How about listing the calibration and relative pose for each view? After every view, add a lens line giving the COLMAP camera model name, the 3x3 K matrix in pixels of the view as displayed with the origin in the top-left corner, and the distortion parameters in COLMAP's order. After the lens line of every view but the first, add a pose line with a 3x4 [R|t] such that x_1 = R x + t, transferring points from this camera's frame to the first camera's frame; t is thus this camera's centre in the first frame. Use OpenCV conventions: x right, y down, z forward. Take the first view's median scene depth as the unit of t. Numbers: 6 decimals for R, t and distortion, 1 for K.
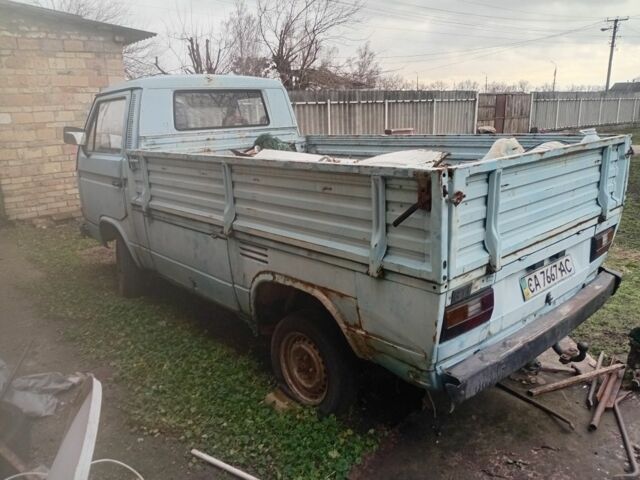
lens RADIAL K [[497.0, 0, 315.6], [0, 497.0, 240.6], [0, 0, 1]] dist [0.047026, -0.083759]
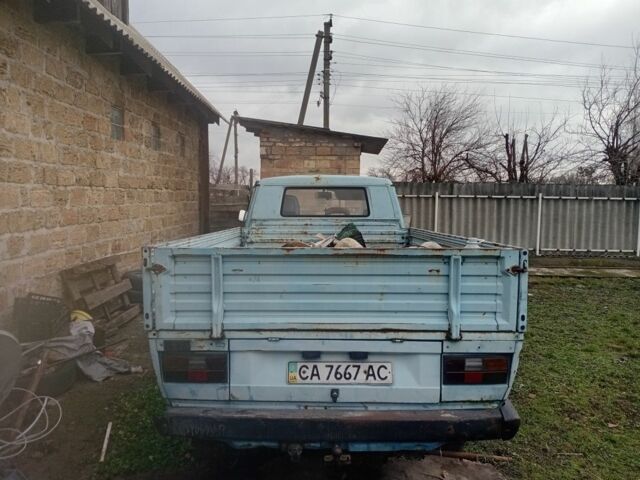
lens RADIAL K [[497.0, 0, 318.7], [0, 497.0, 240.1], [0, 0, 1]] dist [0.047026, -0.083759]
pose [[0.749182, 0.089546, -0.656283, 0.413065], [-0.201504, 0.974669, -0.097039, -0.032537], [0.630970, 0.204944, 0.748248, 0.060887]]
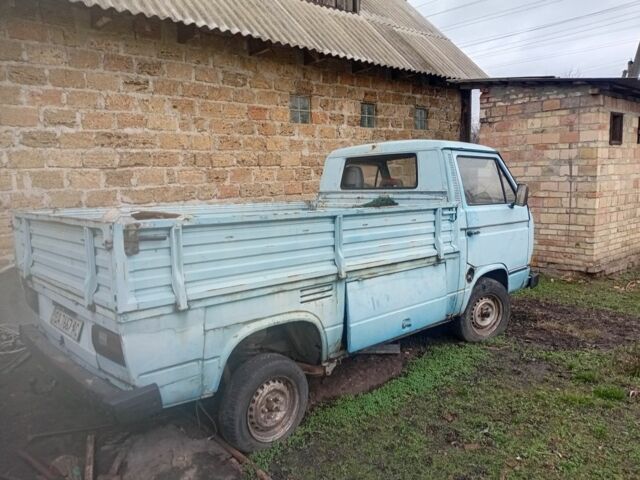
lens RADIAL K [[497.0, 0, 316.0], [0, 497.0, 241.6], [0, 0, 1]] dist [0.047026, -0.083759]
pose [[0.016472, 0.155376, -0.987718, 0.615513], [-0.235044, 0.960771, 0.147218, -0.164467], [0.971845, 0.229732, 0.052346, 0.566865]]
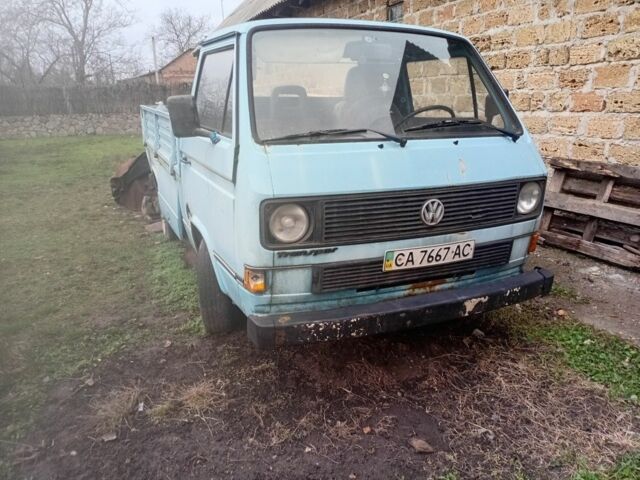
lens RADIAL K [[497.0, 0, 321.6], [0, 497.0, 239.0], [0, 0, 1]] dist [0.047026, -0.083759]
pose [[-0.950504, -0.054376, 0.305918, -0.323245], [0.106254, 0.868327, 0.484477, -0.283747], [-0.291981, 0.493002, -0.819571, 1.211534]]
